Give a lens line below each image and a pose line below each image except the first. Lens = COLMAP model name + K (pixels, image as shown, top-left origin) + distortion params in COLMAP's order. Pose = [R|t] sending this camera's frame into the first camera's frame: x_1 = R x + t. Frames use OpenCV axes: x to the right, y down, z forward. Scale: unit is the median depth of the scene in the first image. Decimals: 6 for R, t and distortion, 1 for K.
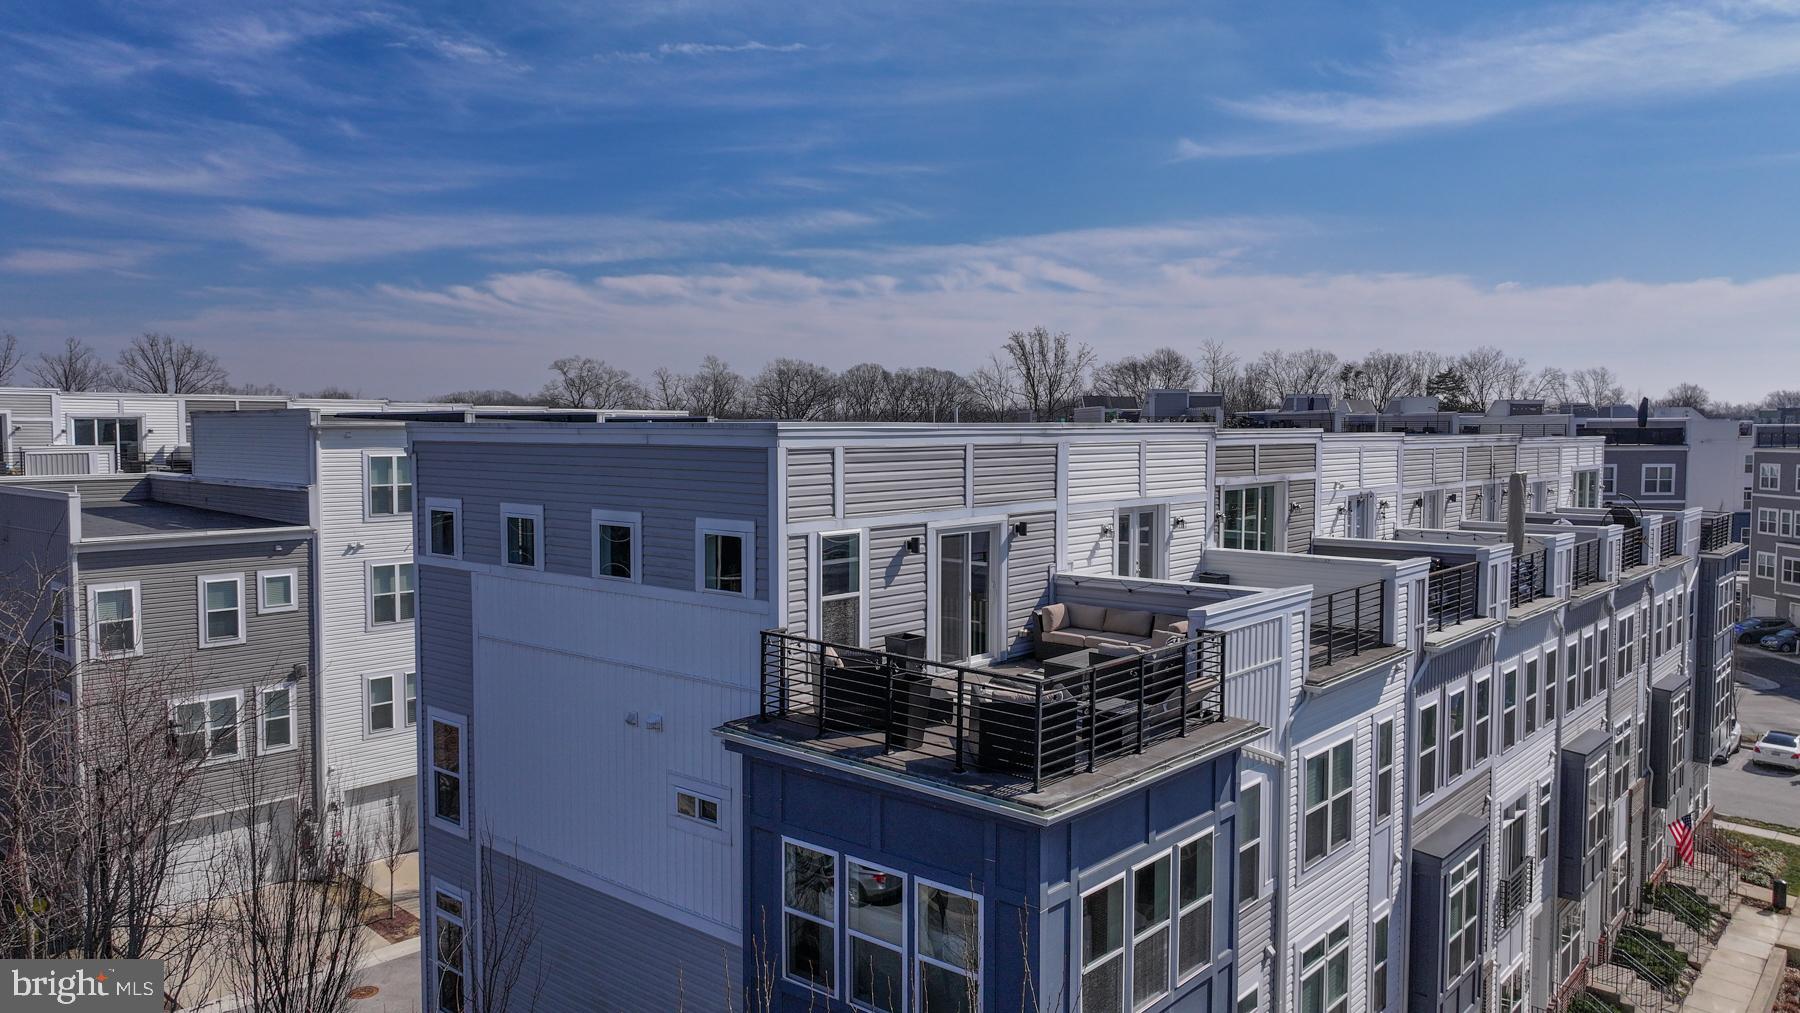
lens RADIAL K [[1300.7, 0, 900.0], [0, 1300.7, 506.5], [0, 0, 1]] dist [0.000327, 0.006720]
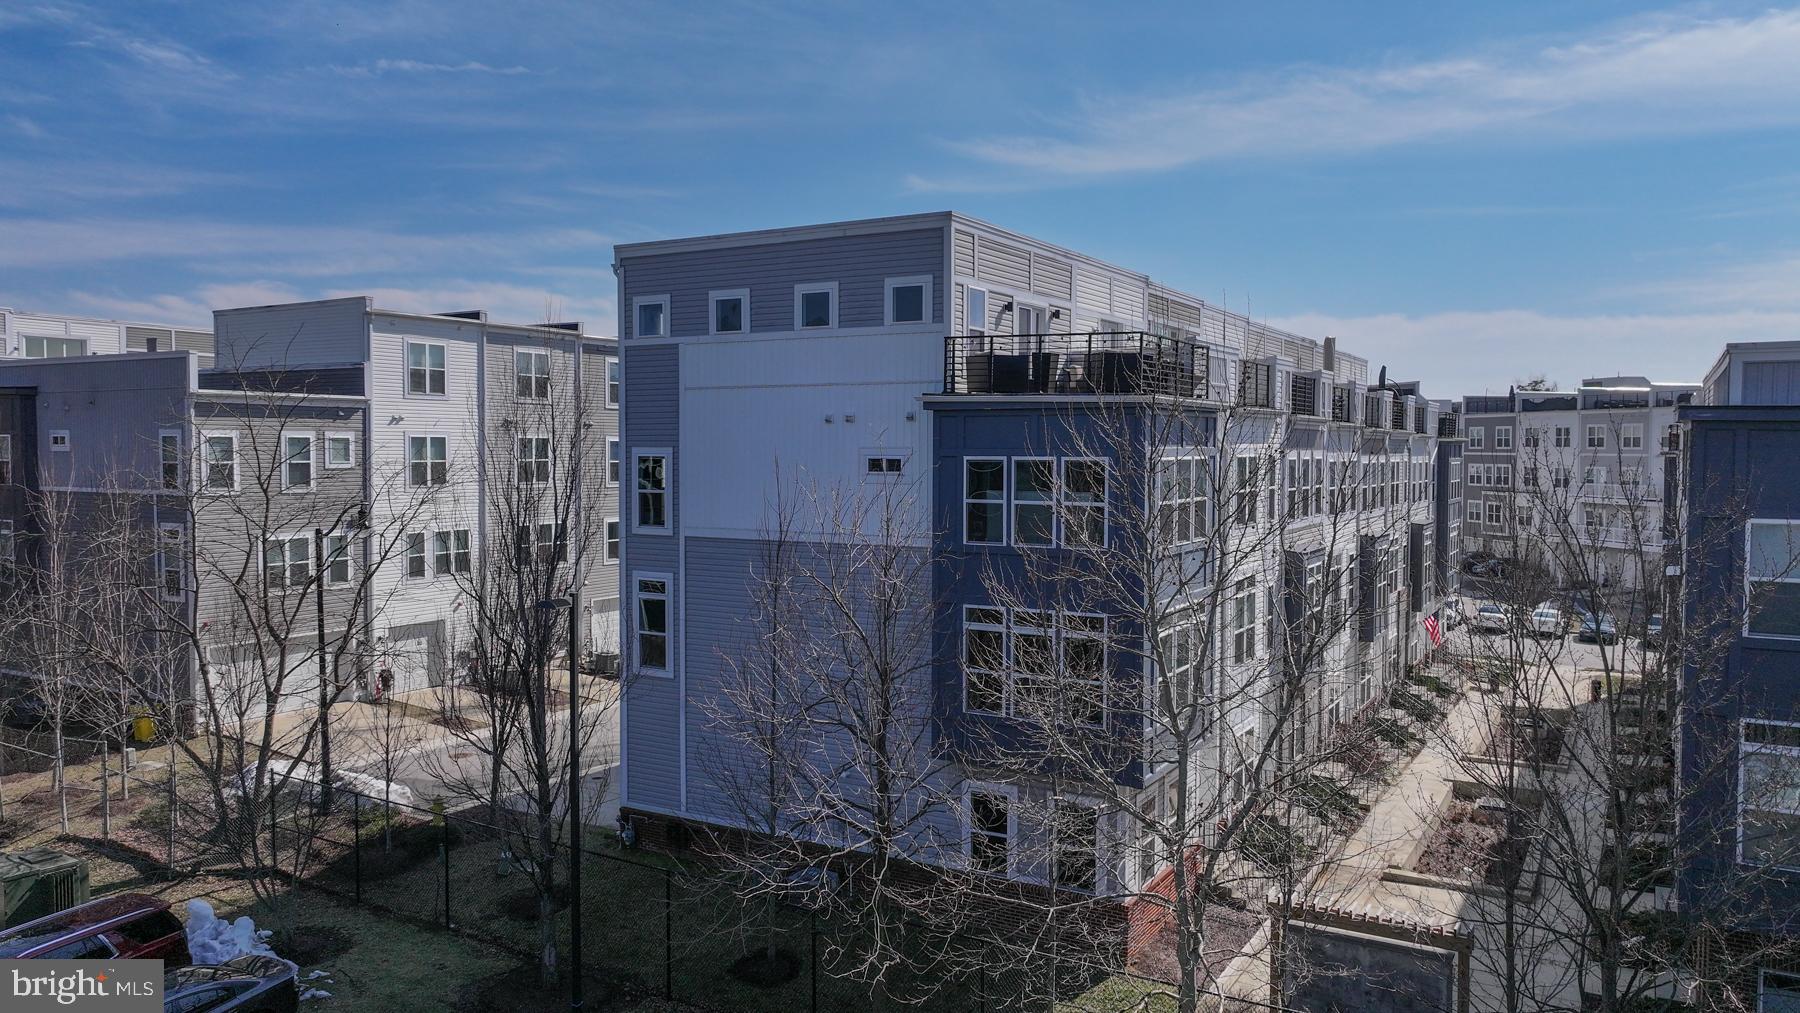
lens RADIAL K [[1300.7, 0, 900.0], [0, 1300.7, 506.5], [0, 0, 1]] dist [0.000327, 0.006720]
pose [[0.984456, -0.004894, 0.175563, -0.206251], [0.007755, 0.999848, -0.015613, 0.153052], [-0.175460, 0.016732, 0.984344, -0.272295]]
